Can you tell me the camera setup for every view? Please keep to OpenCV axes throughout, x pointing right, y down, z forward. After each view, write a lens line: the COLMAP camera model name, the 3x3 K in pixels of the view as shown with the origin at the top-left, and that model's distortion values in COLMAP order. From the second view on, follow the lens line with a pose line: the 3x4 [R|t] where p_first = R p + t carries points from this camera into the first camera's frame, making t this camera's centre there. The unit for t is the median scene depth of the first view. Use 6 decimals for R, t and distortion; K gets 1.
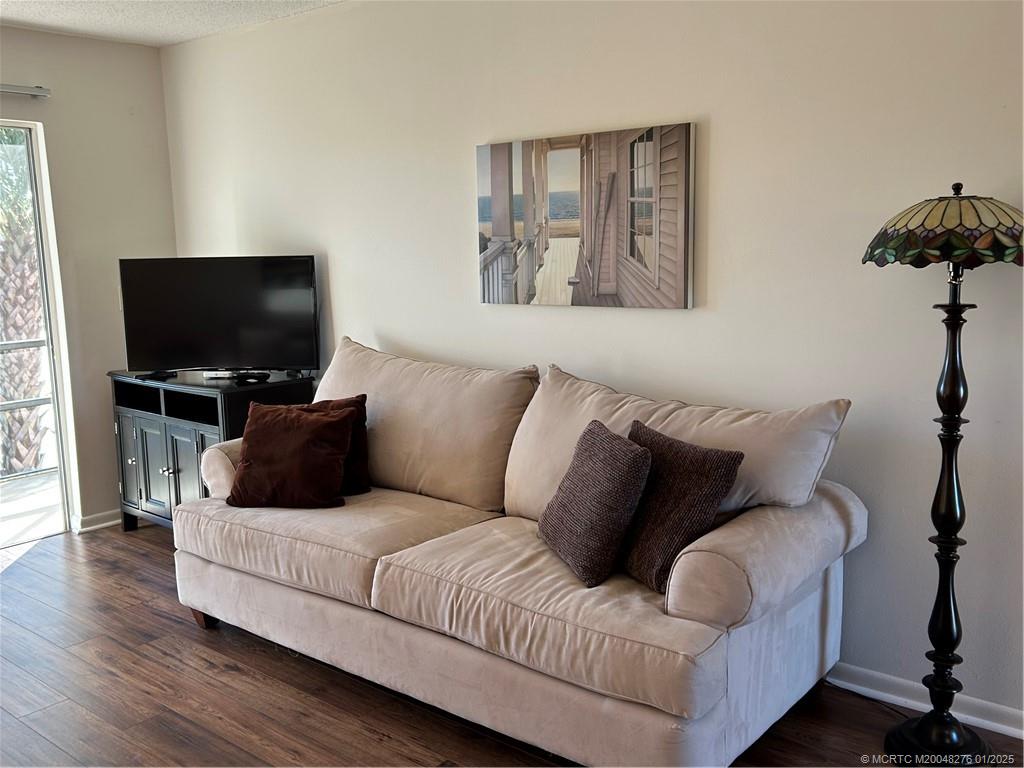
lens RADIAL K [[936.7, 0, 512.0], [0, 936.7, 384.0], [0, 0, 1]] dist [0.114079, -0.198257]
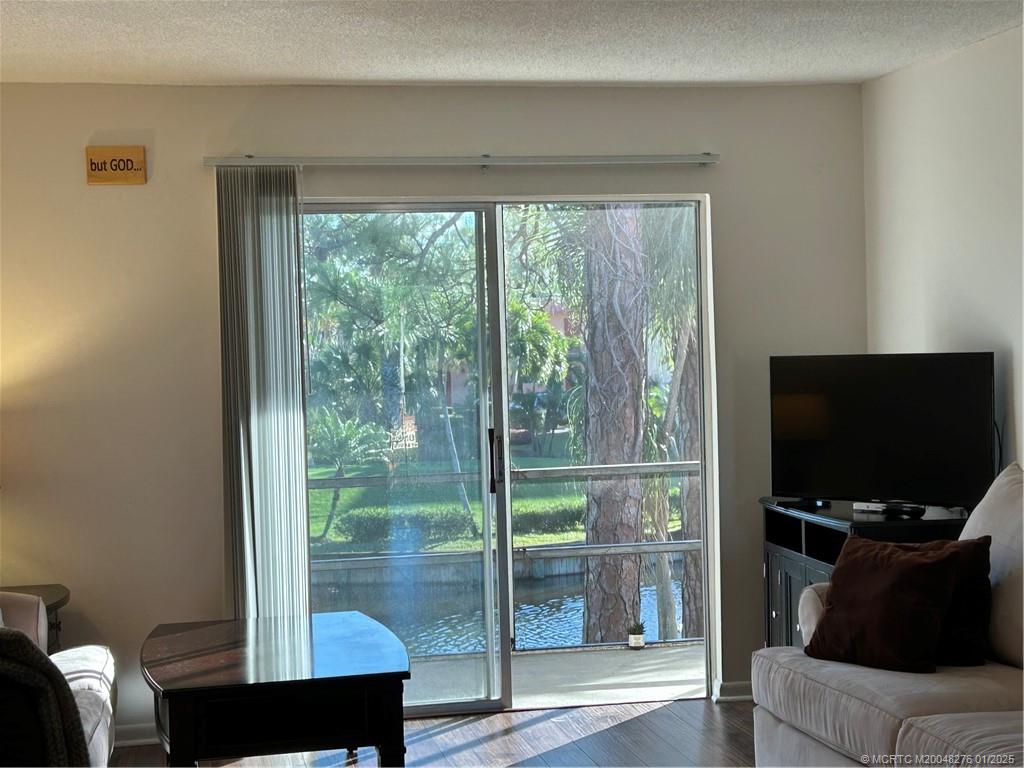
lens RADIAL K [[1760.8, 0, 512.0], [0, 1760.8, 384.0], [0, 0, 1]] dist [0.241522, 0.041355]
pose [[0.775824, 0.017191, -0.630716, 0.382719], [-0.086762, 0.993039, -0.079658, 0.032035], [0.624956, 0.116523, 0.771915, -0.309150]]
